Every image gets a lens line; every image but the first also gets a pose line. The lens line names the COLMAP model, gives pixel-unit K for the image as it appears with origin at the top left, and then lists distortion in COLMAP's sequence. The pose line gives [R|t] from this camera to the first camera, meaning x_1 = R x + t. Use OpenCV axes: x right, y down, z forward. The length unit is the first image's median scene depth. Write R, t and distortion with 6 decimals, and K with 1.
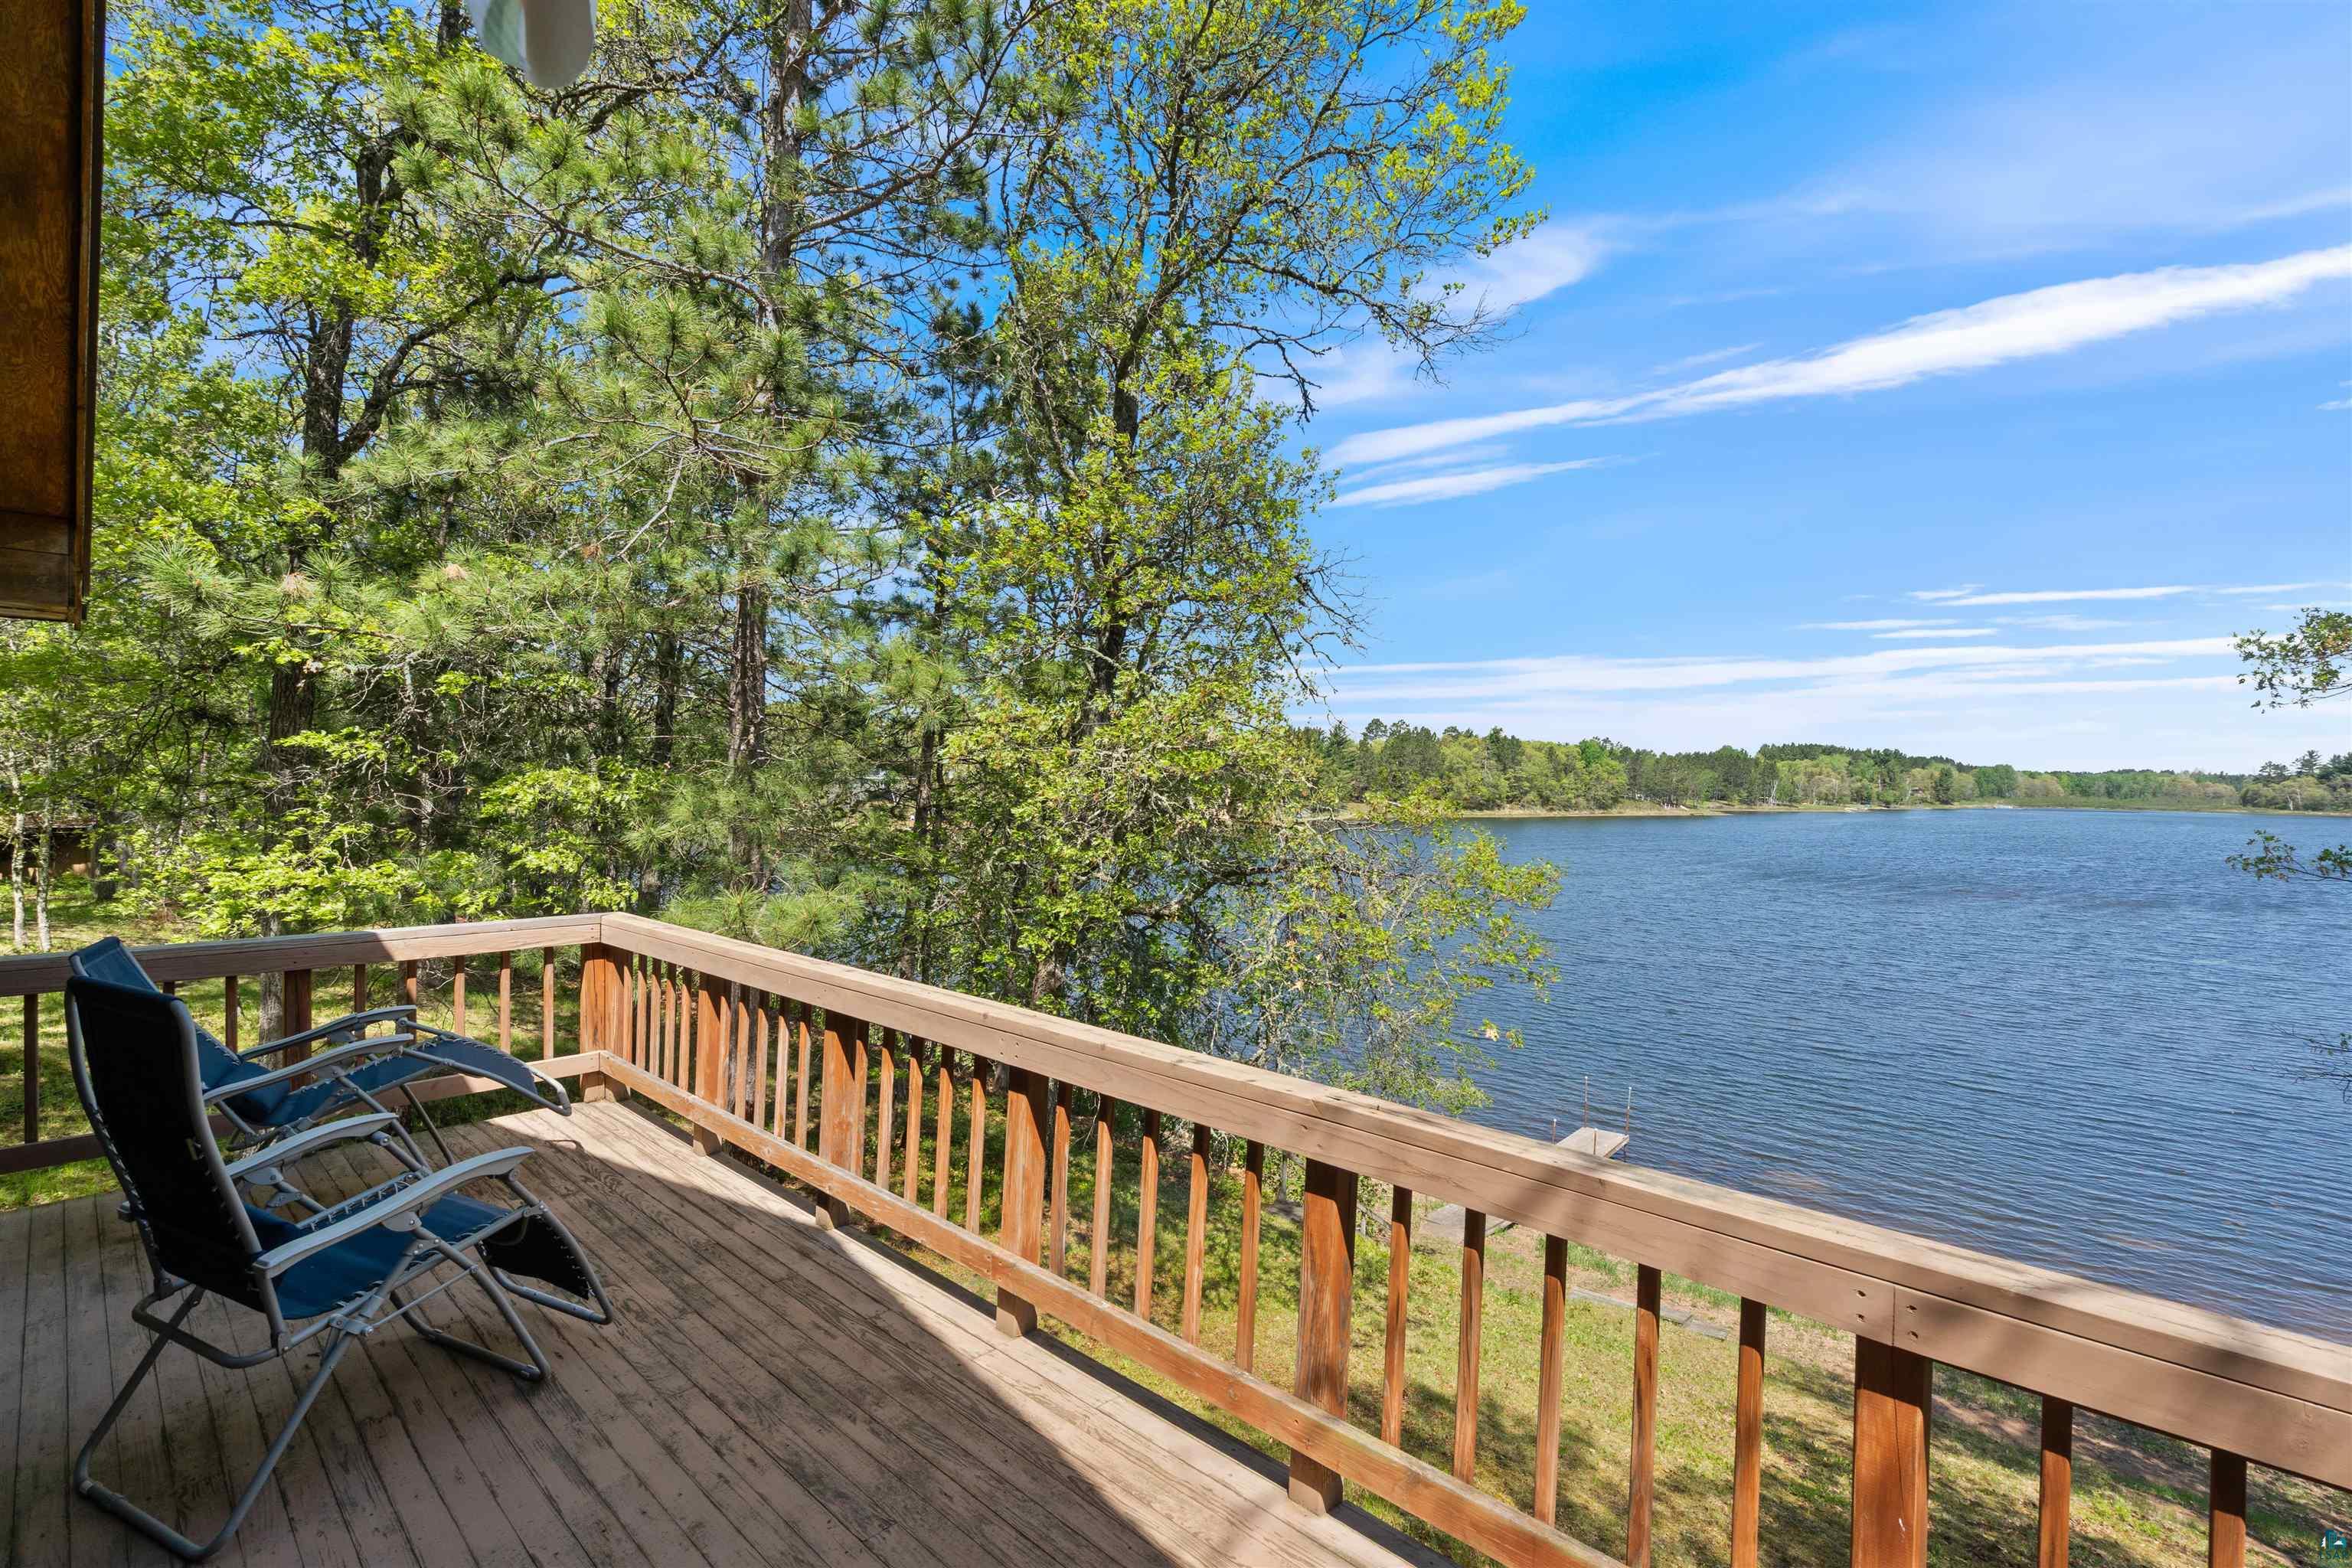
lens RADIAL K [[1065.5, 0, 1183.4], [0, 1065.5, 801.4], [0, 0, 1]] dist [-0.002833, 0.001386]
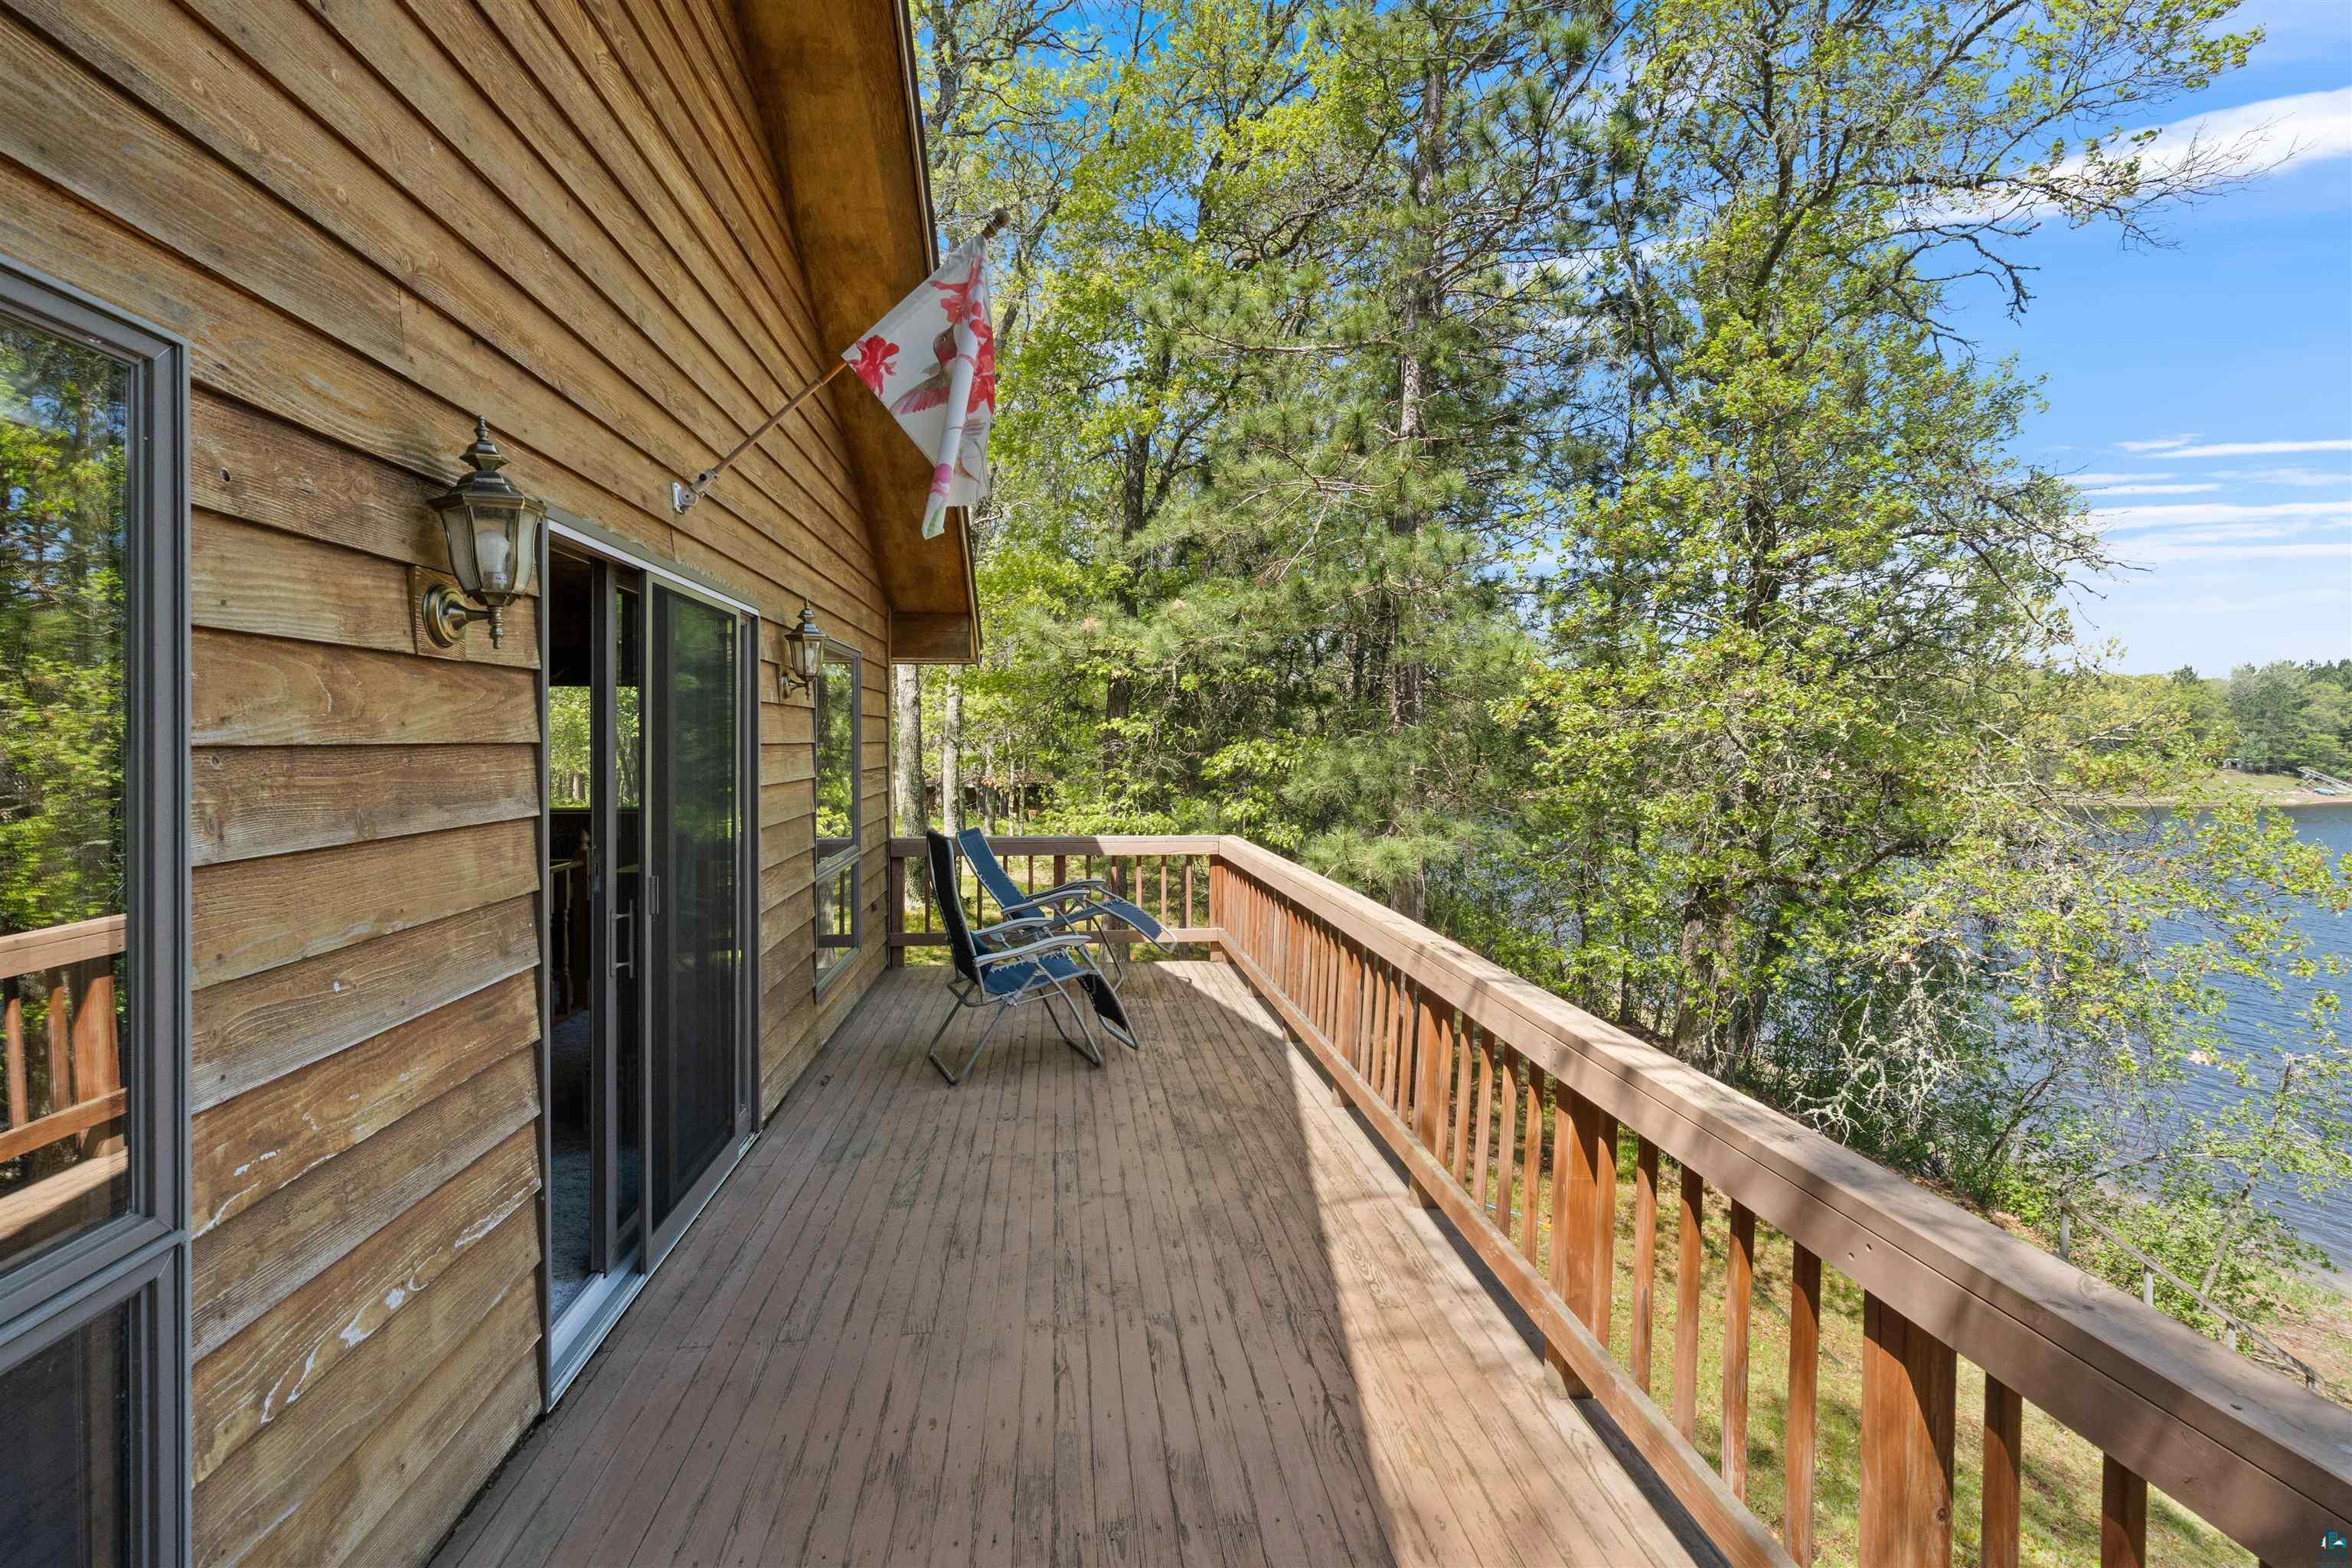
lens RADIAL K [[1065.5, 0, 1165.7], [0, 1065.5, 770.1], [0, 0, 1]] dist [-0.002833, 0.001386]
pose [[0.761808, 0.005104, -0.647783, 0.349153], [-0.005428, 0.999984, 0.001496, 0.011942], [0.647781, 0.002377, 0.761823, -0.175458]]
